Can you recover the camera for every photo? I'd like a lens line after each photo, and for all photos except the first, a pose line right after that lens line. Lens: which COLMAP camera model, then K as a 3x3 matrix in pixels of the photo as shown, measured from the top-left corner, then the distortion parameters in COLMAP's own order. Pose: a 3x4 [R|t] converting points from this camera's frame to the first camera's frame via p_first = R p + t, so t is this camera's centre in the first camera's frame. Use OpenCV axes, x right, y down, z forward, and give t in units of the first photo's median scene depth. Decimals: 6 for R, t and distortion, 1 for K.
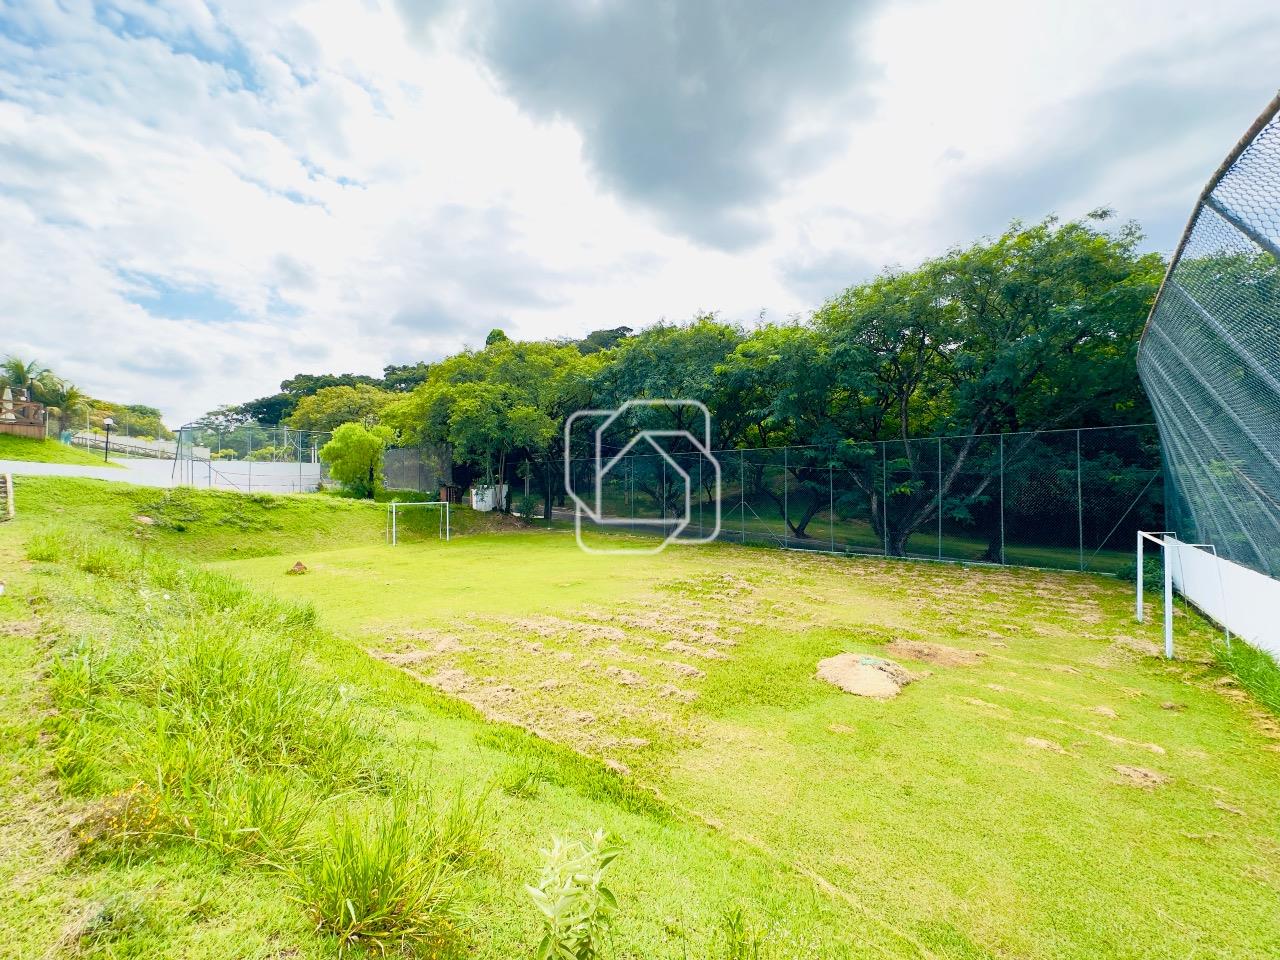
lens RADIAL K [[517.4, 0, 651.5], [0, 517.4, 491.6], [0, 0, 1]] dist [0.000286, 0.000710]
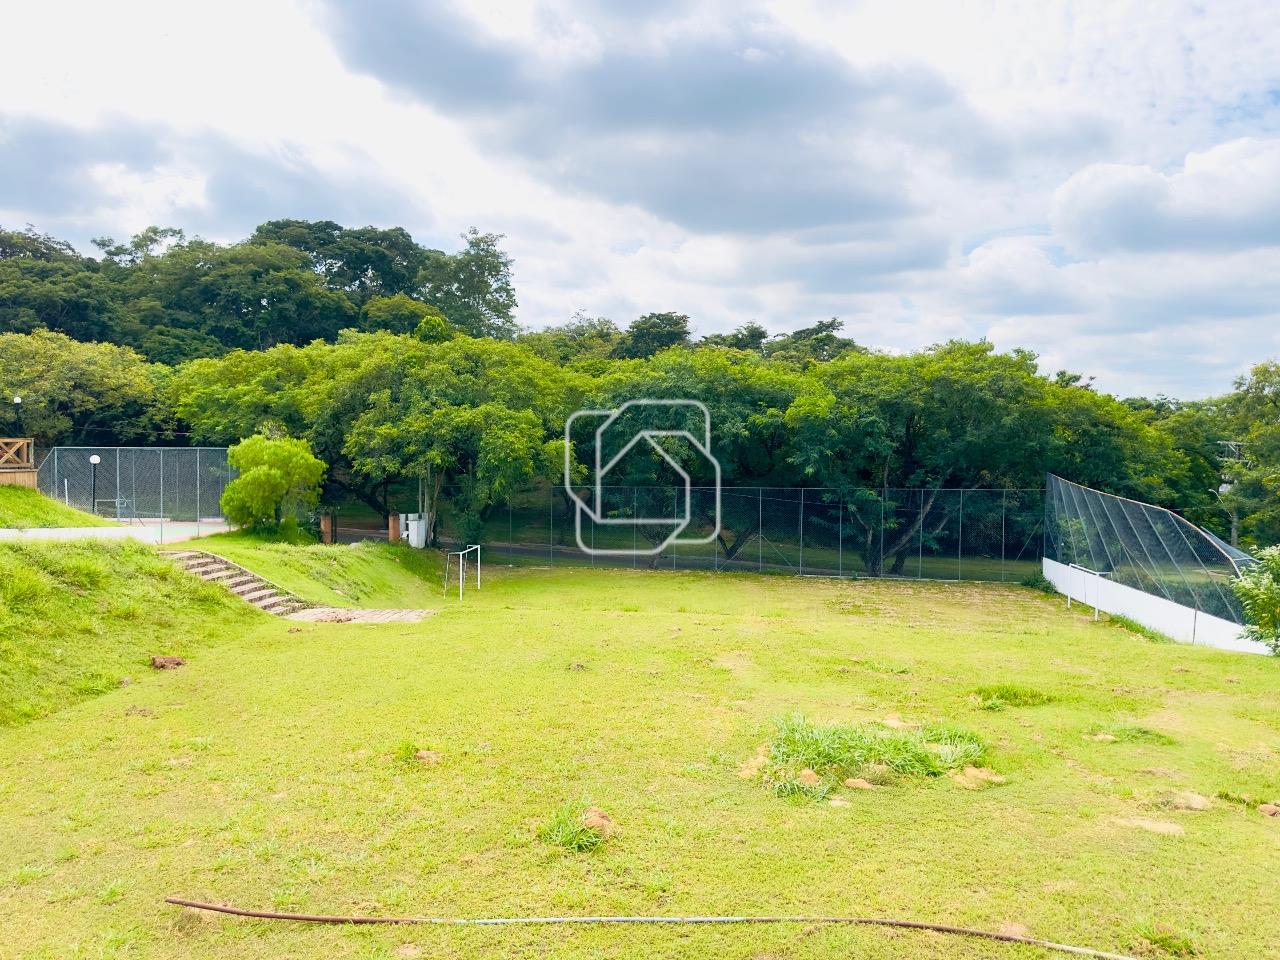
lens RADIAL K [[904.2, 0, 659.4], [0, 904.2, 480.6], [0, 0, 1]] dist [0.057164, -0.063265]
pose [[0.842471, -0.007393, 0.538691, -1.178301], [-0.012289, 0.999382, 0.032934, -0.177889], [-0.538602, -0.034366, 0.841859, -0.566191]]
